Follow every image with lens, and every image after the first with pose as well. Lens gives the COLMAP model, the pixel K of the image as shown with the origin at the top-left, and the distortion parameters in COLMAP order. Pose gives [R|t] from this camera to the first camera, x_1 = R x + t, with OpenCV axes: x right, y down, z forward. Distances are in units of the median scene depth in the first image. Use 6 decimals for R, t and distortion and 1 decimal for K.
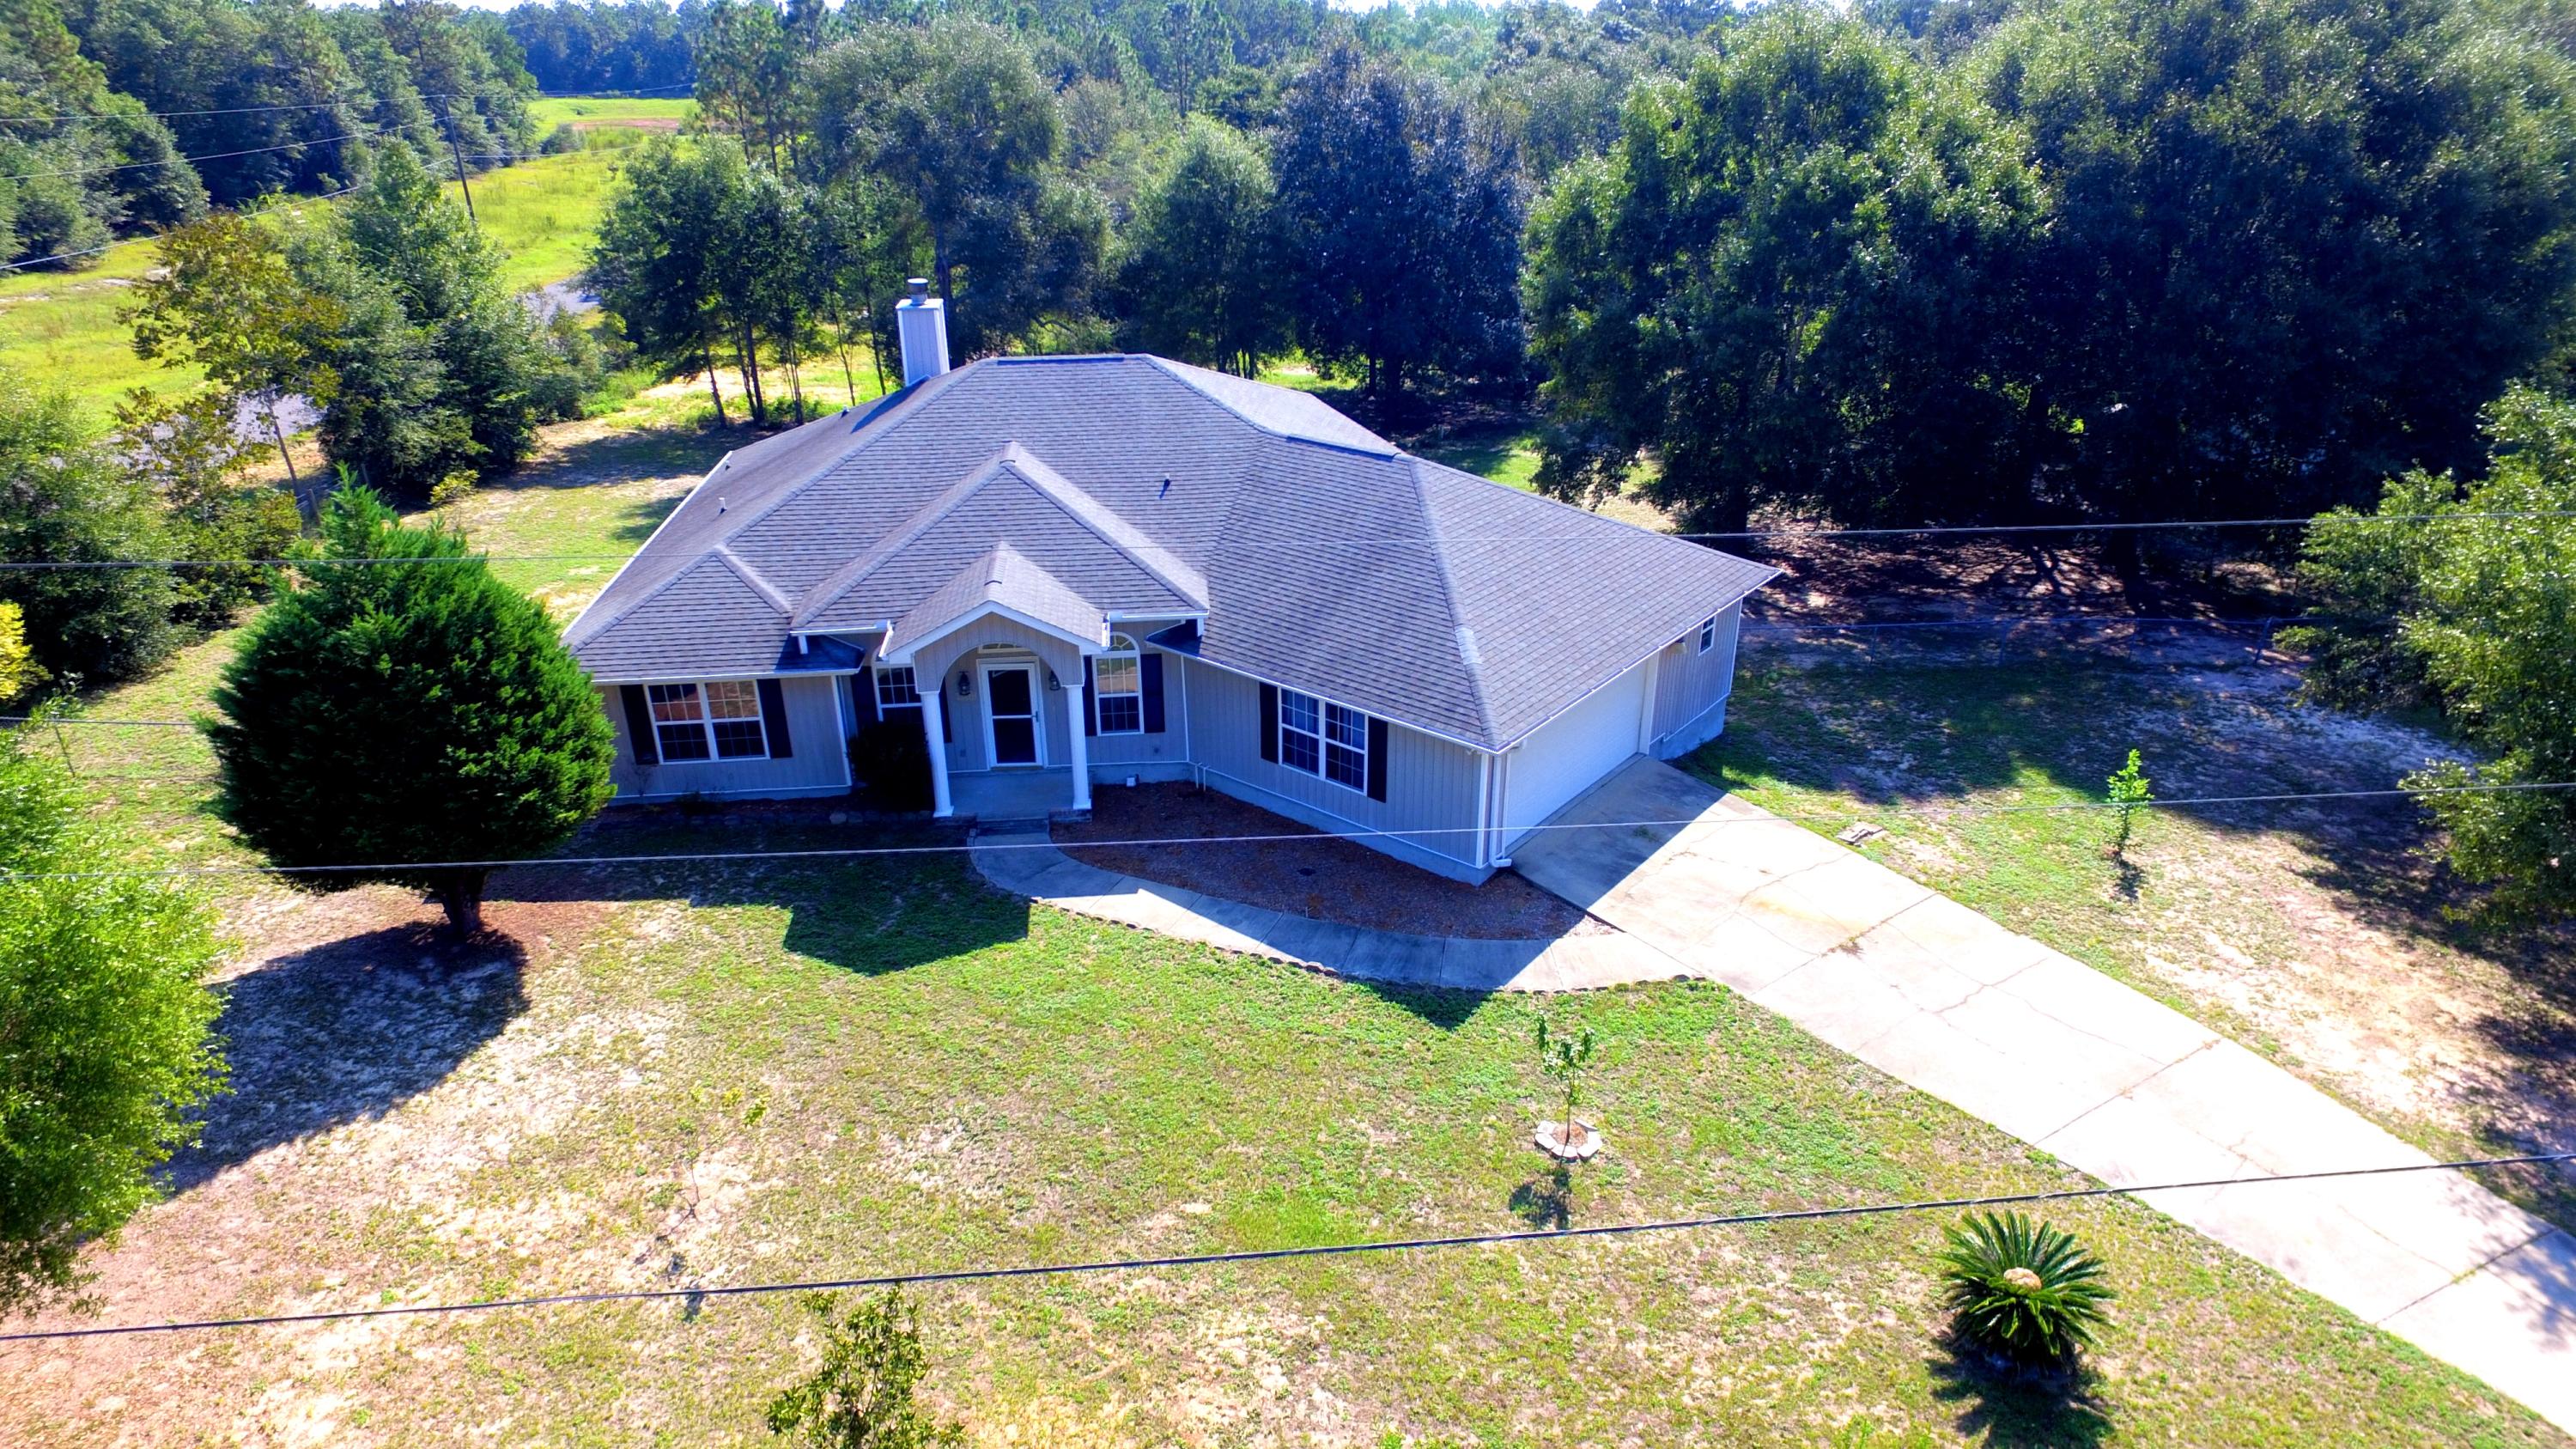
lens RADIAL K [[1527.2, 0, 1288.0], [0, 1527.2, 724.5], [0, 0, 1]] dist [-0.015201, 0.017171]
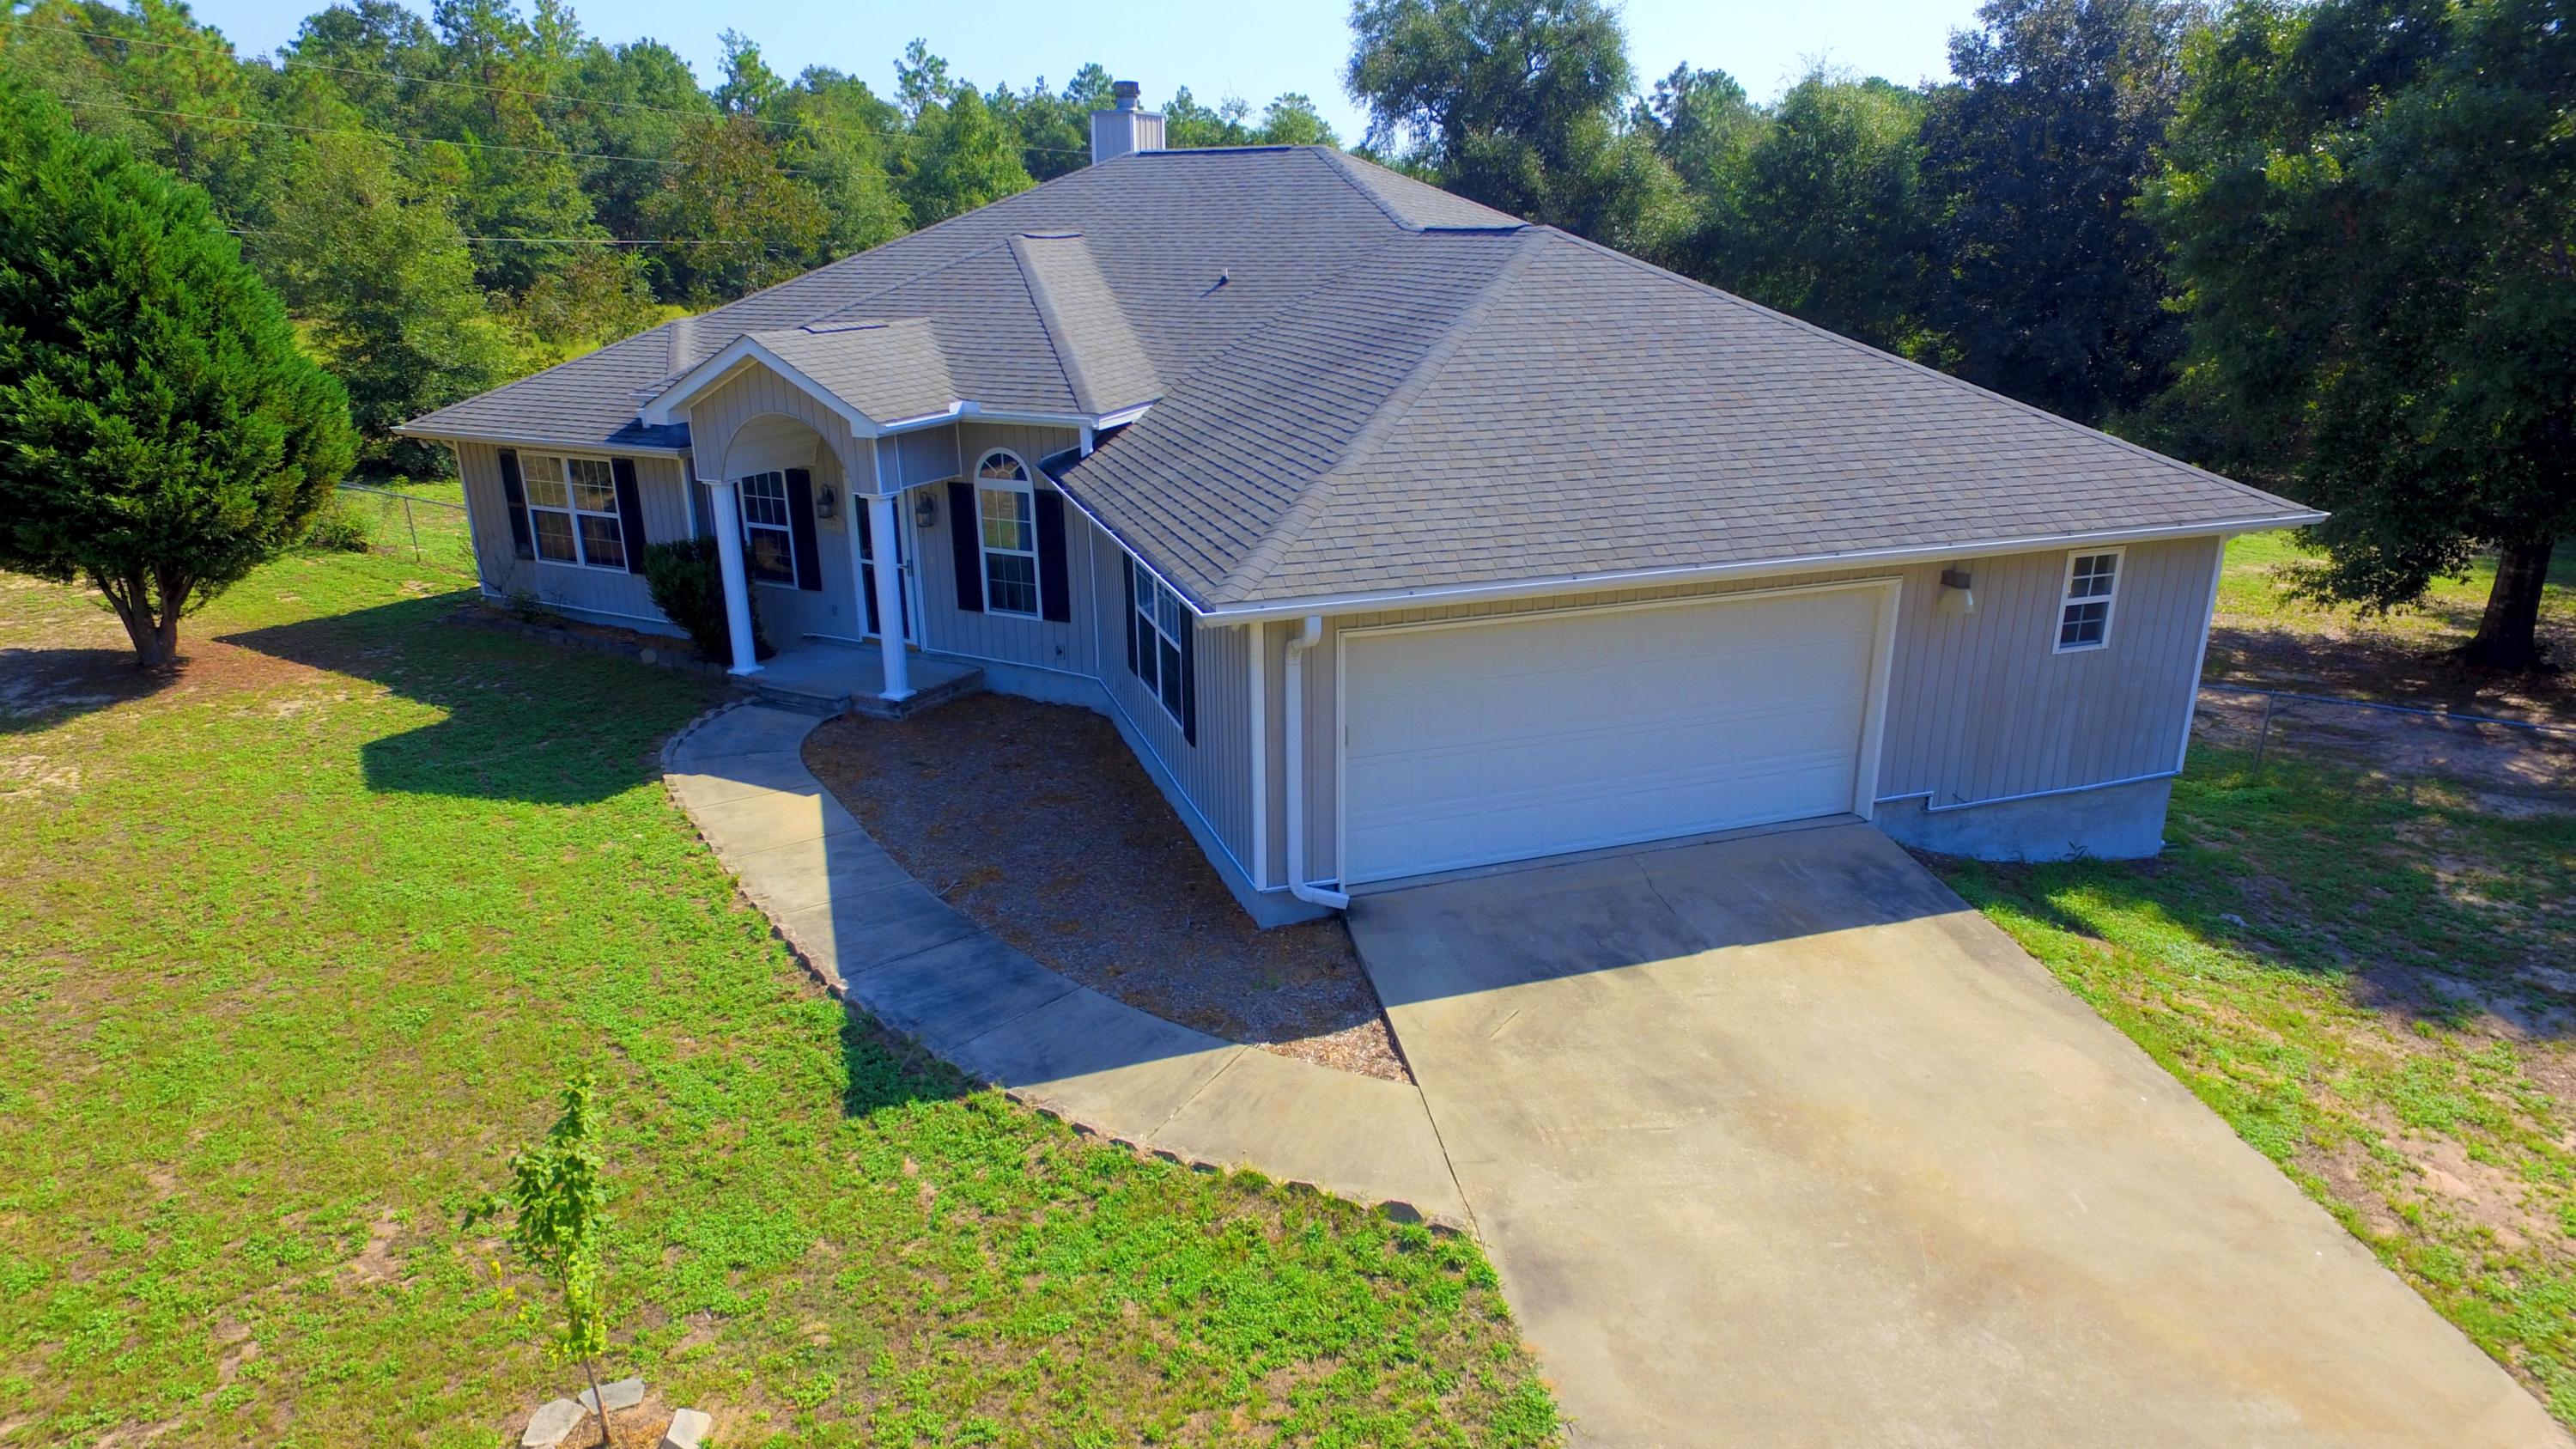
lens RADIAL K [[1527.2, 0, 1288.0], [0, 1527.2, 724.5], [0, 0, 1]] dist [-0.015201, 0.017171]
pose [[0.840429, 0.168994, -0.514898, 0.371180], [-0.225137, 0.973140, -0.048080, 0.062190], [0.492942, 0.156330, 0.855902, 0.563894]]
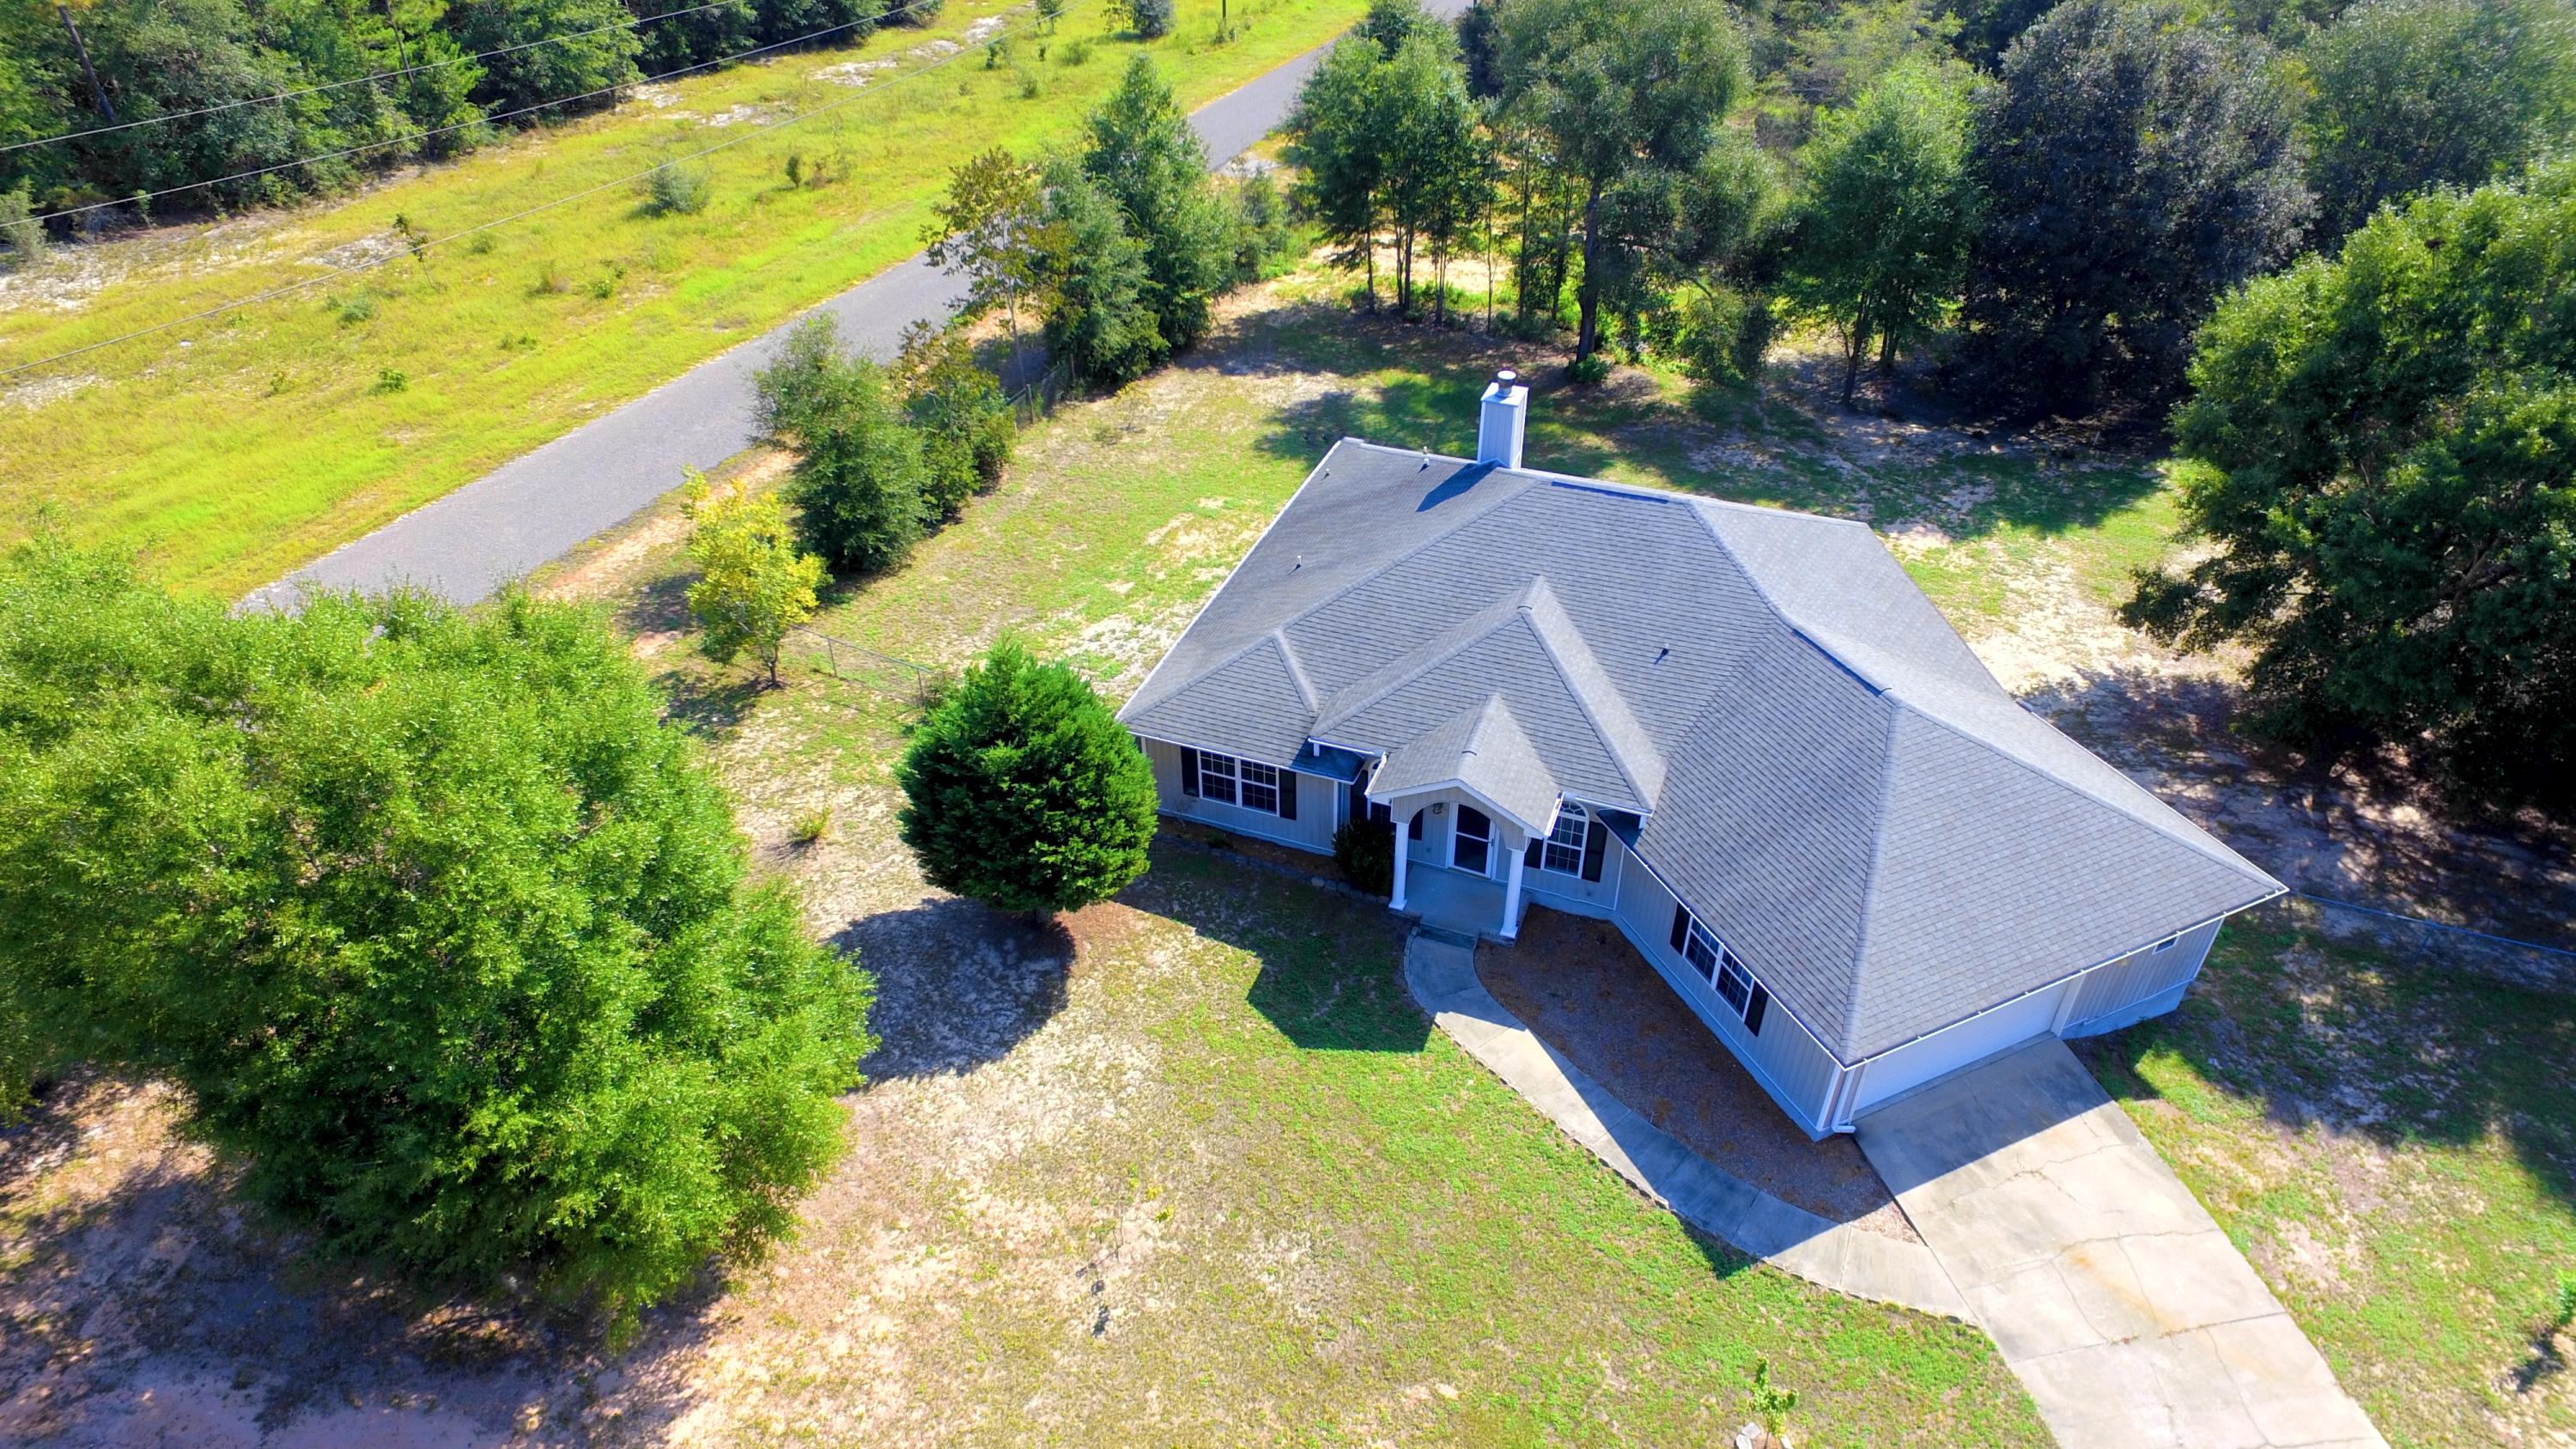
lens RADIAL K [[1519.0, 0, 1276.7], [0, 1519.0, 729.4], [0, 0, 1]] dist [0.003399, 0.001974]
pose [[0.893673, 0.266079, -0.361318, 0.093518], [-0.186258, 0.952541, 0.240778, -0.370383], [0.408236, -0.147879, 0.900819, -0.113560]]
